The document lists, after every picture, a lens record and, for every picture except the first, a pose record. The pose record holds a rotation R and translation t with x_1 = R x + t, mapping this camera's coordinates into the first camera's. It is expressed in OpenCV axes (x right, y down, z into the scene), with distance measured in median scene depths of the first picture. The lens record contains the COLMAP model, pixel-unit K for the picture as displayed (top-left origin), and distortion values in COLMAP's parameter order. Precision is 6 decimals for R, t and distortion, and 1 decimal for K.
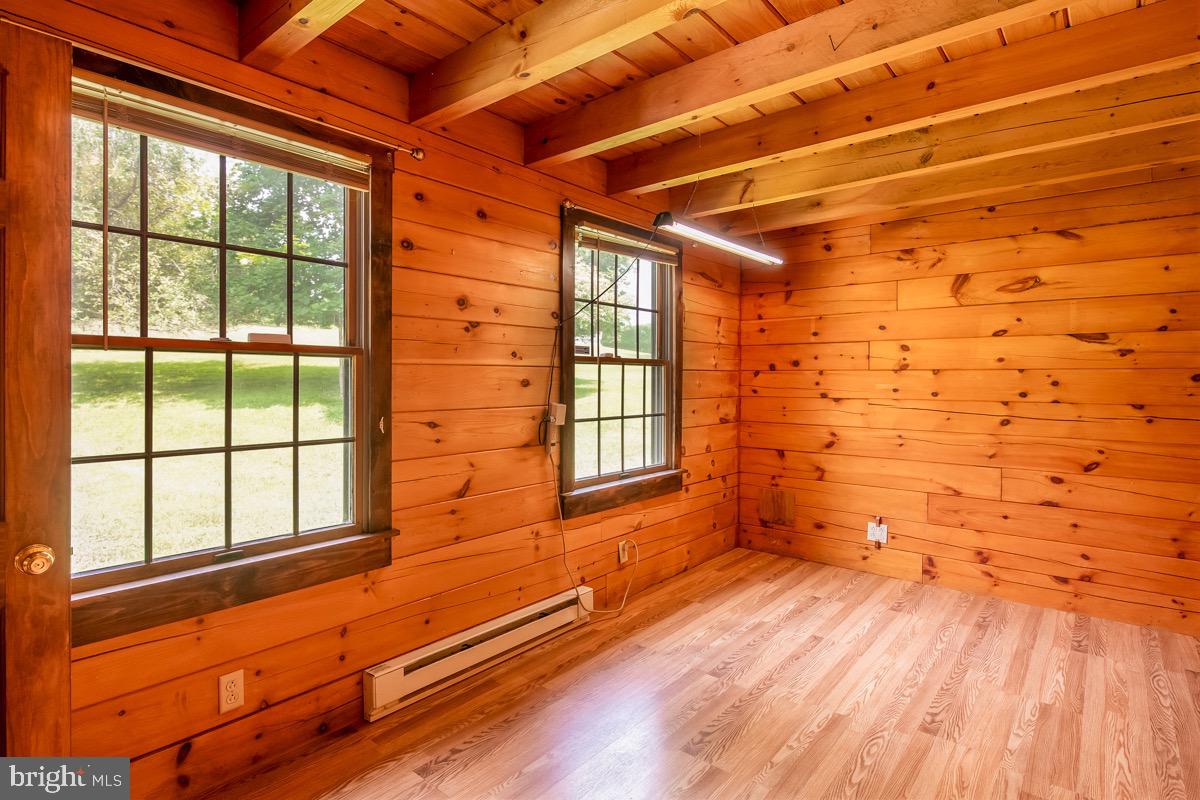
lens RADIAL K [[606.6, 0, 604.6], [0, 606.6, 388.6], [0, 0, 1]] dist [0.011423, -0.012385]
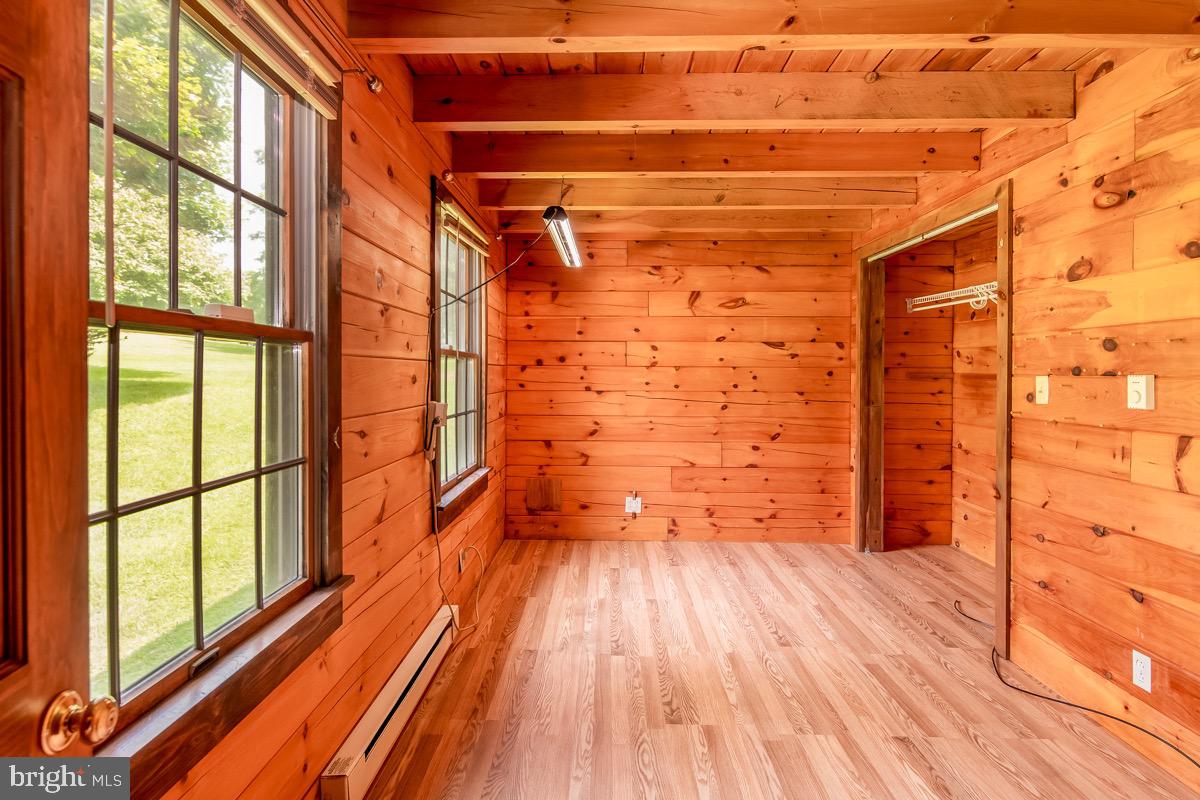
lens RADIAL K [[606.6, 0, 595.1], [0, 606.6, 385.6], [0, 0, 1]] dist [0.011423, -0.012385]
pose [[0.785230, -0.011267, 0.619101, -0.395732], [0.006464, 0.999929, 0.009998, -0.006421], [-0.619170, -0.003849, 0.785248, 0.153393]]
